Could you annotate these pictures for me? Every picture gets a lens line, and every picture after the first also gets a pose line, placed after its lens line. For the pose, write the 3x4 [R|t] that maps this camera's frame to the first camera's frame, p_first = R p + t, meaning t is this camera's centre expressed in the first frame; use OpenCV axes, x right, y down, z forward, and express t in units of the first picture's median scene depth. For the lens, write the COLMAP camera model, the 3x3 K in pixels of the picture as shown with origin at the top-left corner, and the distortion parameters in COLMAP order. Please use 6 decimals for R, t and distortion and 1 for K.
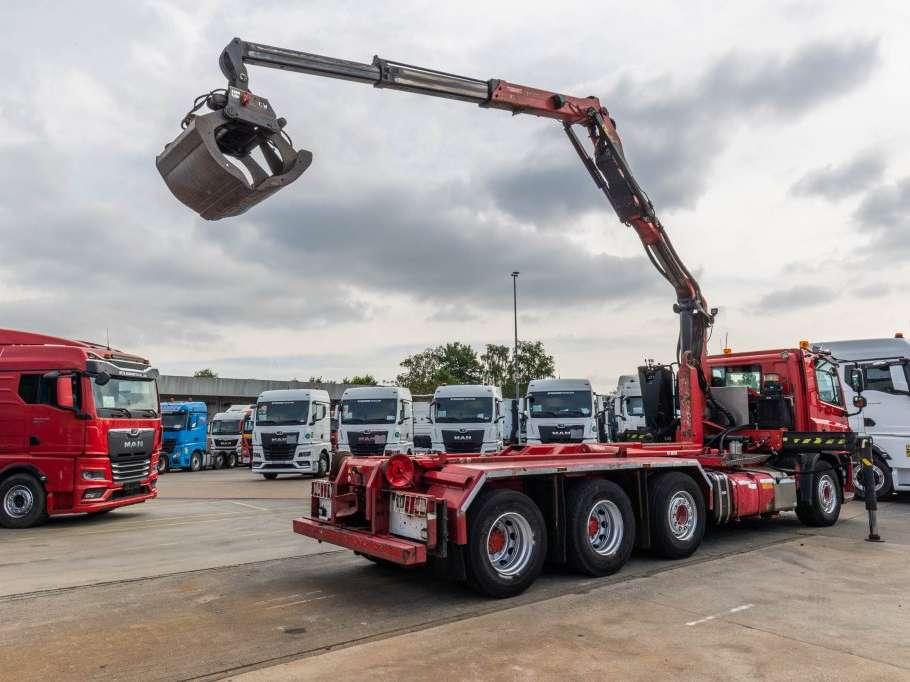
lens RADIAL K [[644.4, 0, 455.0], [0, 644.4, 341.0], [0, 0, 1]] dist [0.005711, 0.001377]
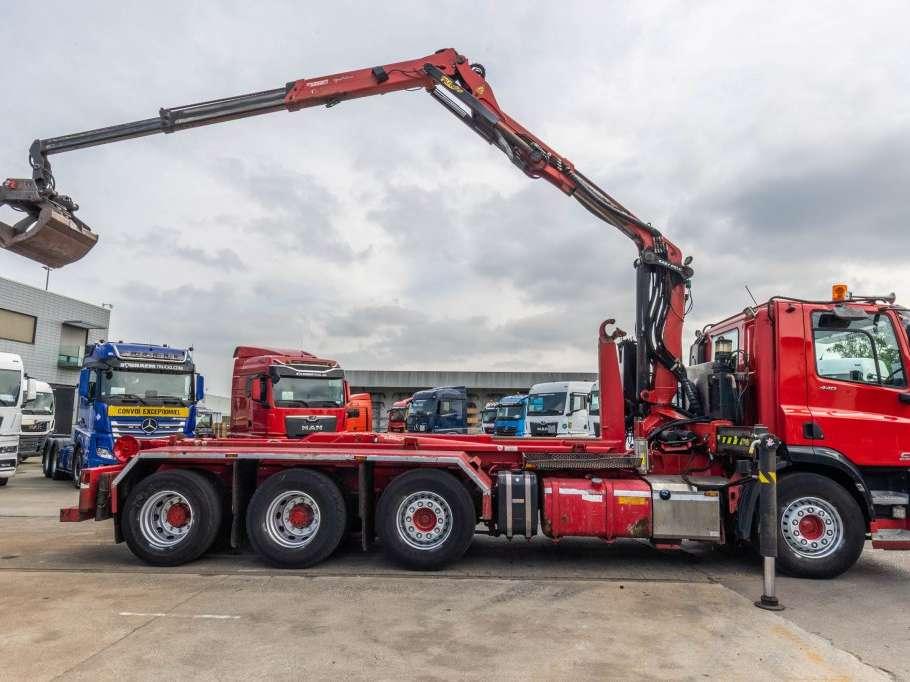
lens RADIAL K [[618.5, 0, 455.0], [0, 618.5, 341.0], [0, 0, 1]] dist [0.008177, -0.000615]
pose [[0.751744, -0.071438, -0.655575, 0.830687], [0.076593, 0.996846, -0.020798, 0.049695], [0.654992, -0.034577, 0.754844, 0.375716]]
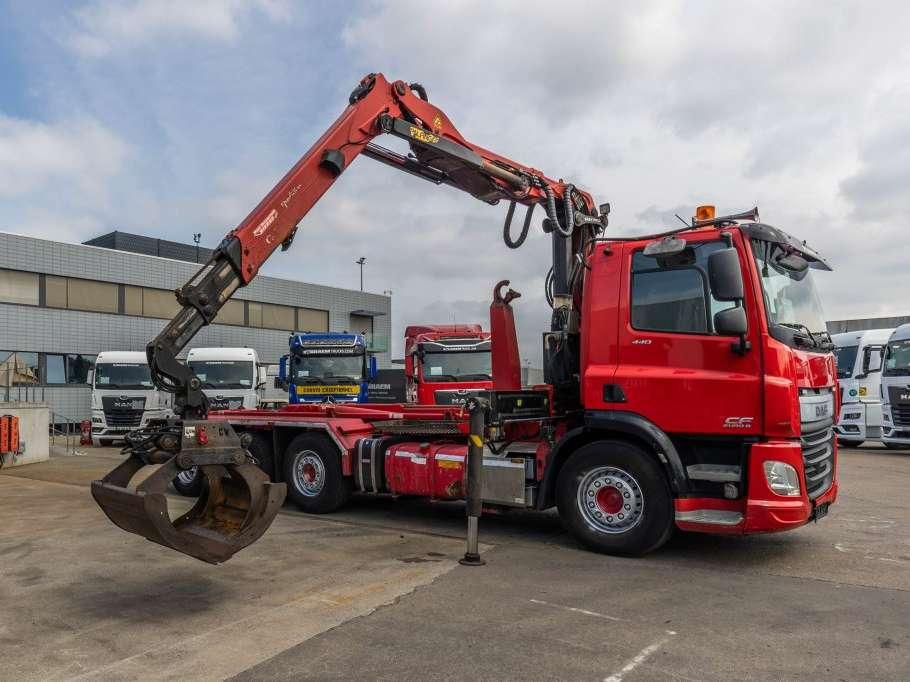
lens RADIAL K [[689.1, 0, 333.8], [0, 689.1, 393.2], [0, 0, 1]] dist [-0.002429, -0.000286]
pose [[0.152372, -0.002539, -0.988320, 1.294998], [0.150191, 0.988442, 0.020616, 0.112337], [0.976845, -0.151578, 0.150993, 0.795476]]
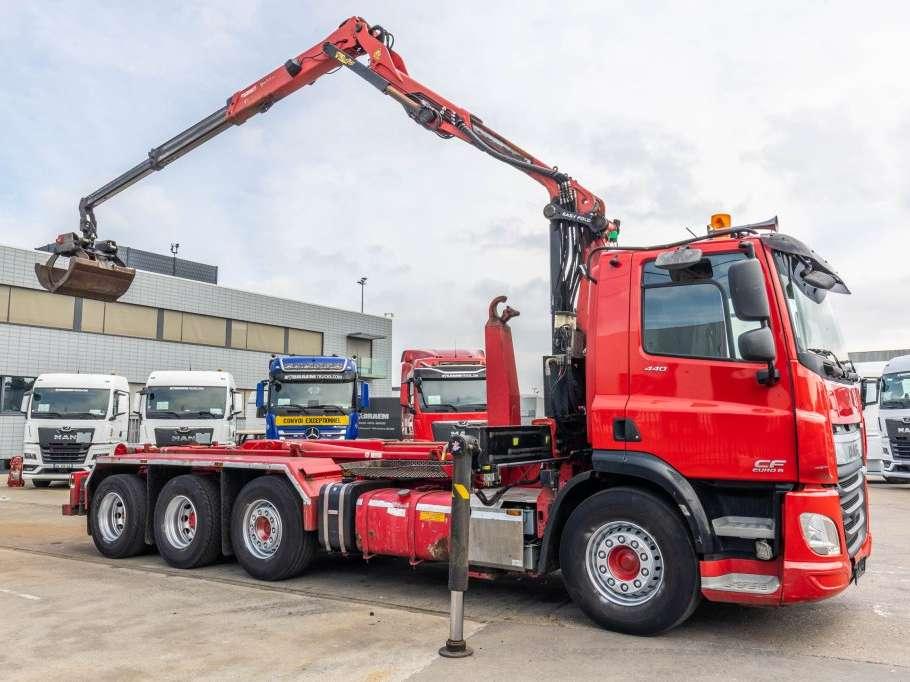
lens RADIAL K [[732.2, 0, 455.0], [0, 732.2, 341.0], [0, 0, 1]] dist [0.003307, 0.002119]
pose [[0.311935, -0.107379, -0.944016, 1.194123], [0.141818, 0.987724, -0.065489, 0.115662], [0.939460, -0.113450, 0.323334, 0.852089]]
